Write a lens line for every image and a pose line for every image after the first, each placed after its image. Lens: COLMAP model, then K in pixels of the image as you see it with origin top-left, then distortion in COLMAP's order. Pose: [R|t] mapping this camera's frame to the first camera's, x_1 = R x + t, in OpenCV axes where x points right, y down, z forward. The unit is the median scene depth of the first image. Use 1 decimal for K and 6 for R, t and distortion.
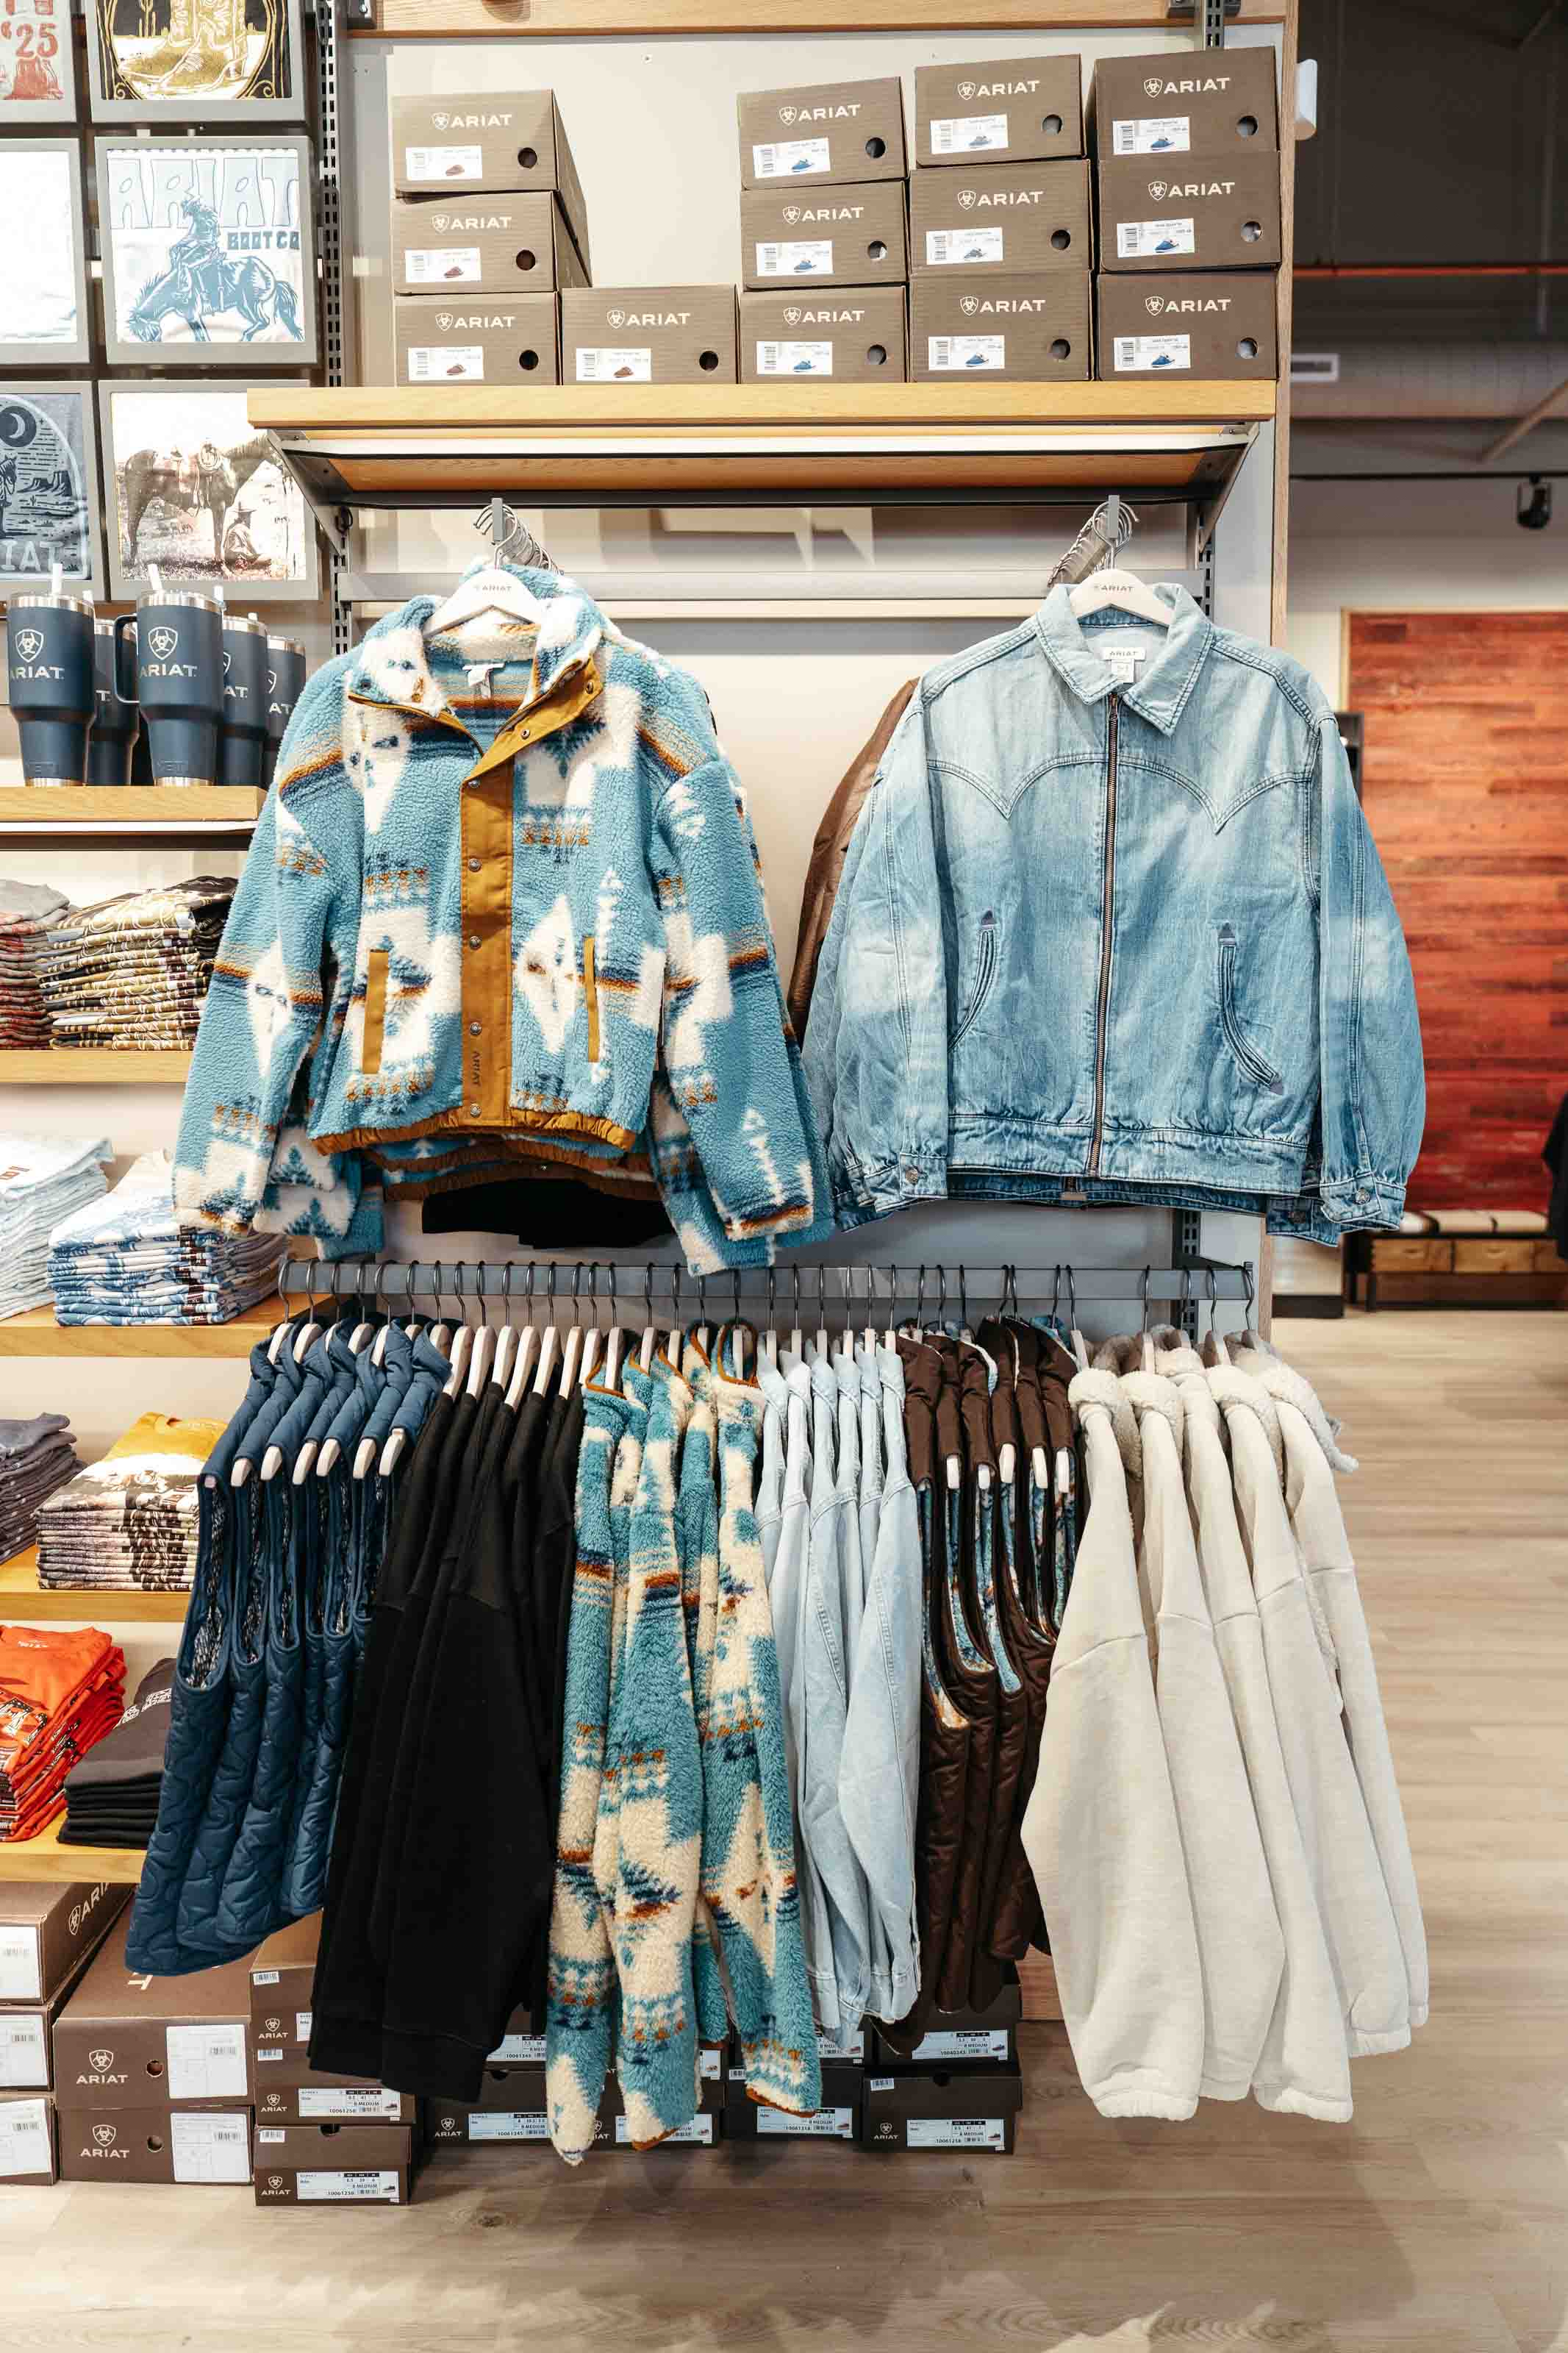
lens RADIAL K [[1747.2, 0, 788.3], [0, 1747.2, 1178.8], [0, 0, 1]] dist [-0.000252, -0.000748]
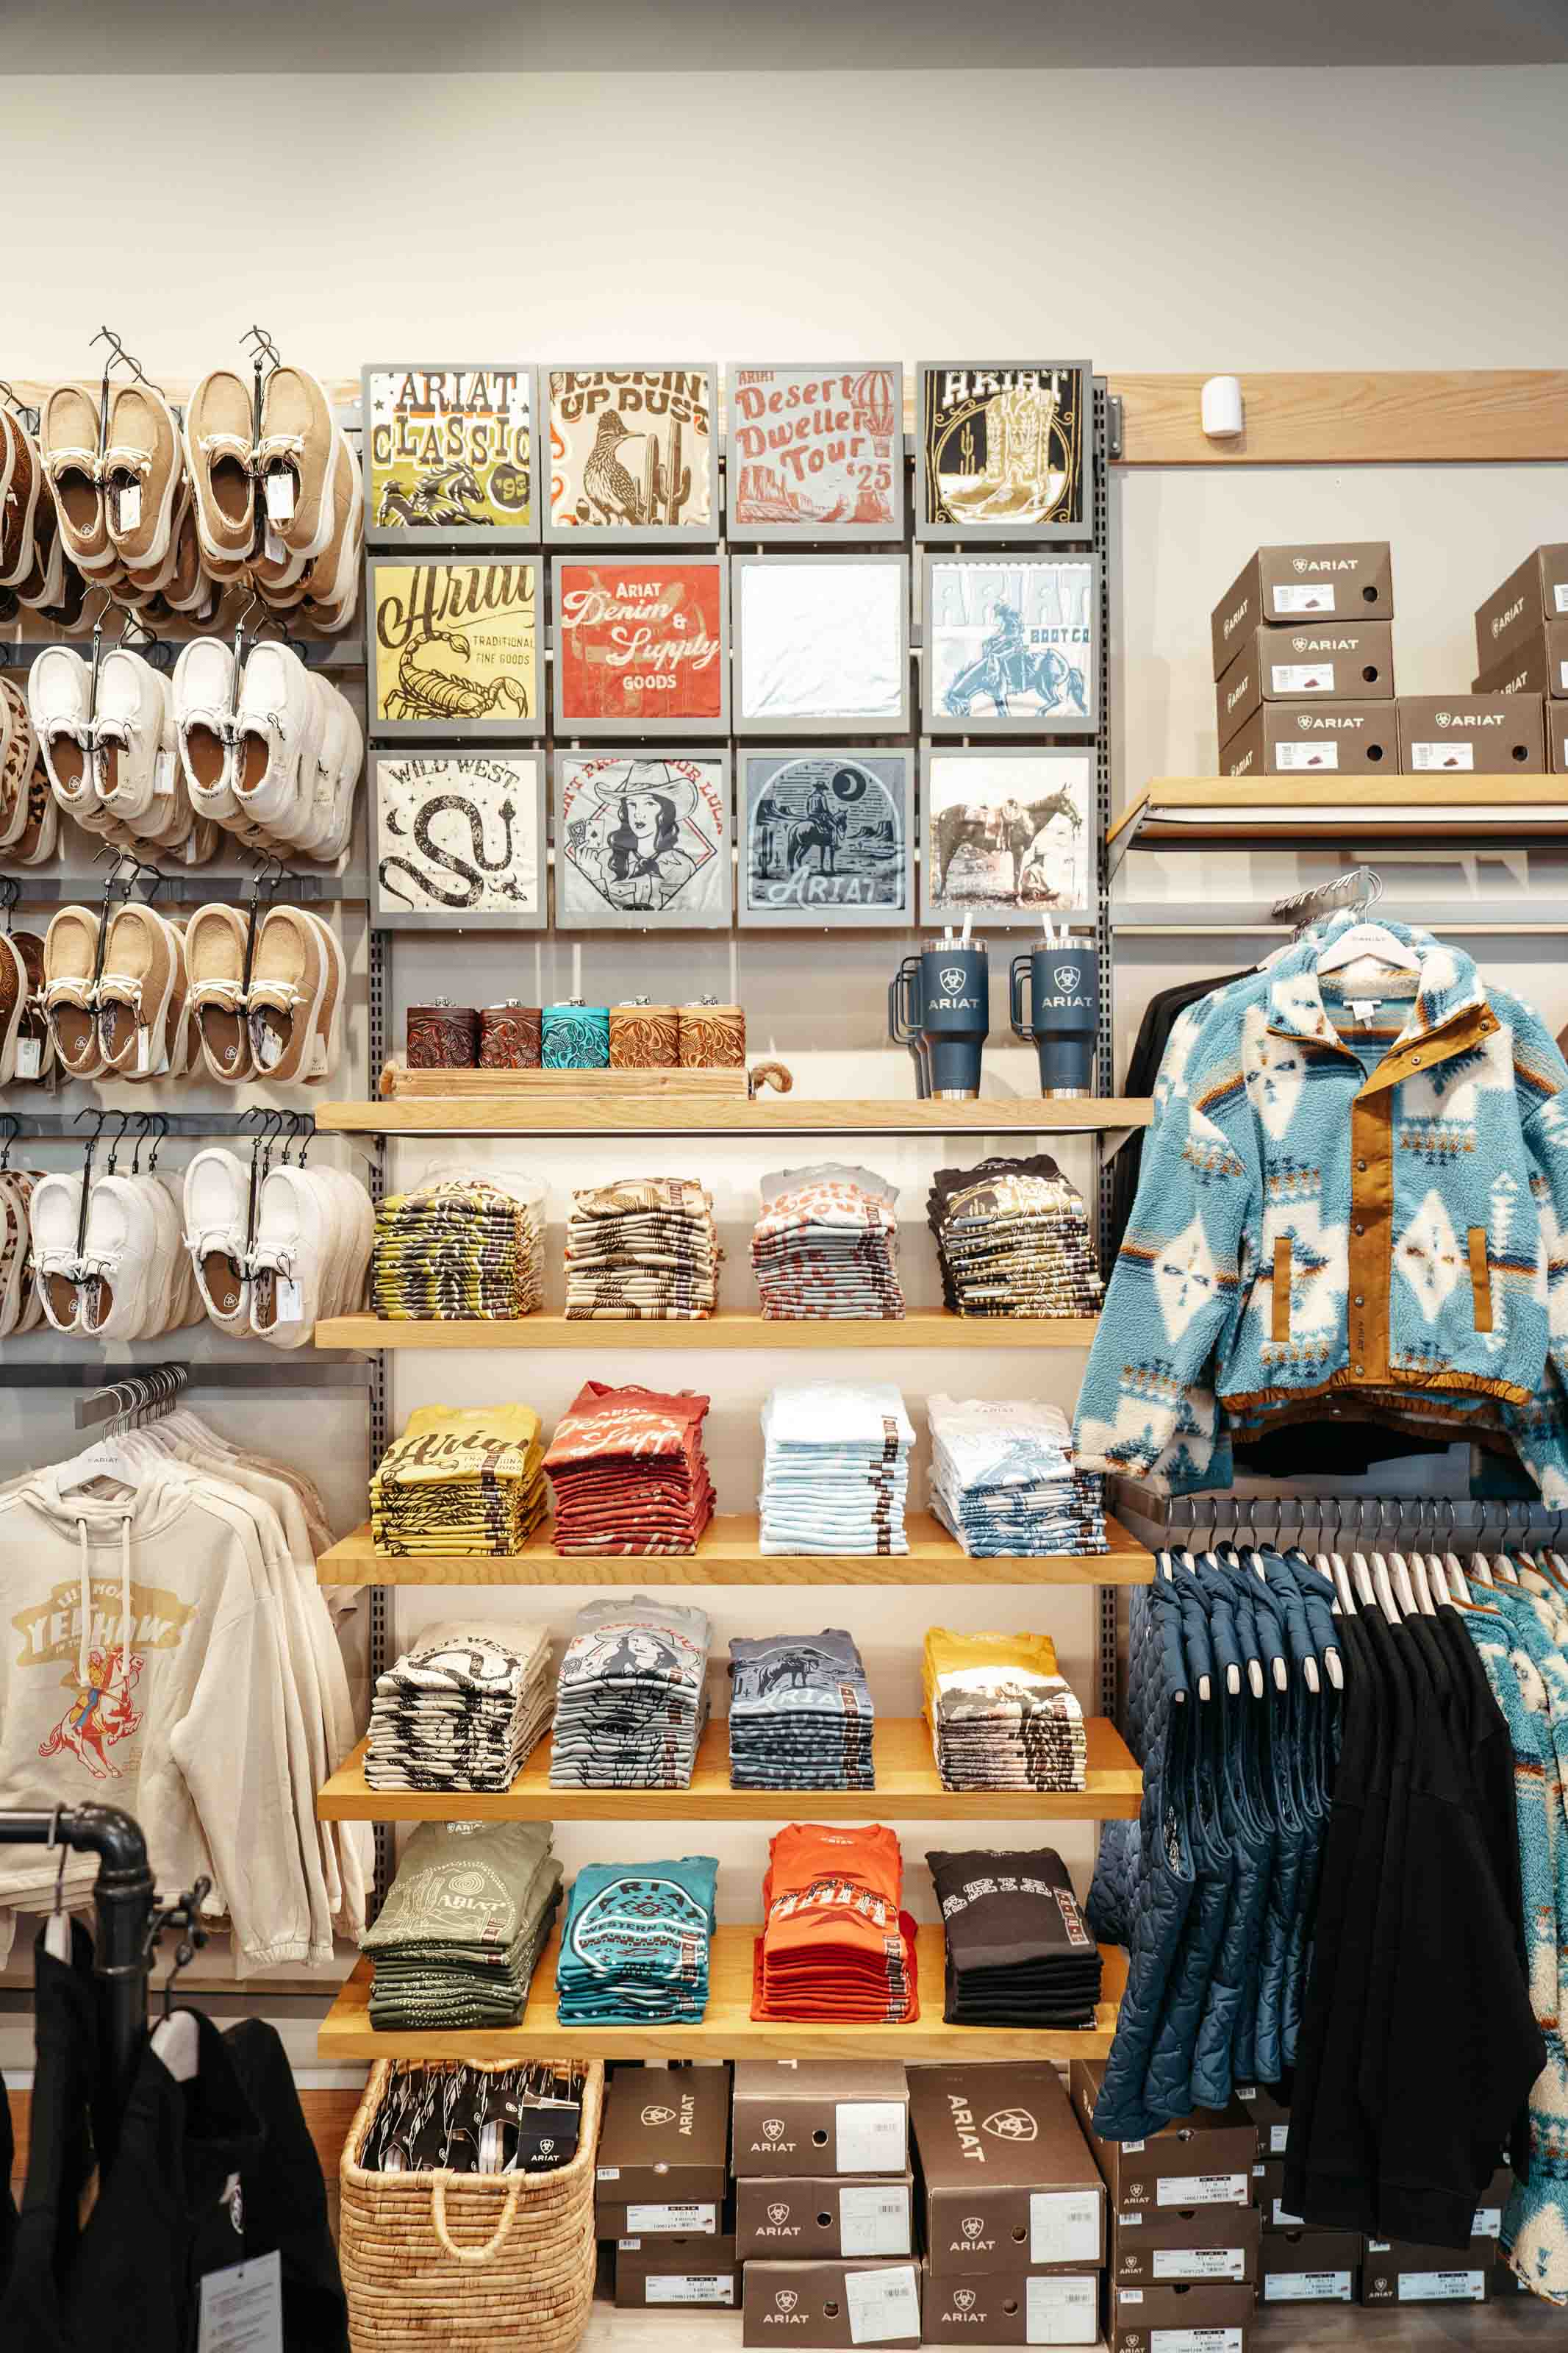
lens RADIAL K [[1747.2, 0, 780.6], [0, 1747.2, 1177.1], [0, 0, 1]] dist [-0.000252, -0.000748]
pose [[0.999781, -0.006066, 0.020024, -0.566022], [0.007929, 0.995512, -0.094303, -0.058528], [-0.019362, 0.094441, 0.995342, -0.173441]]
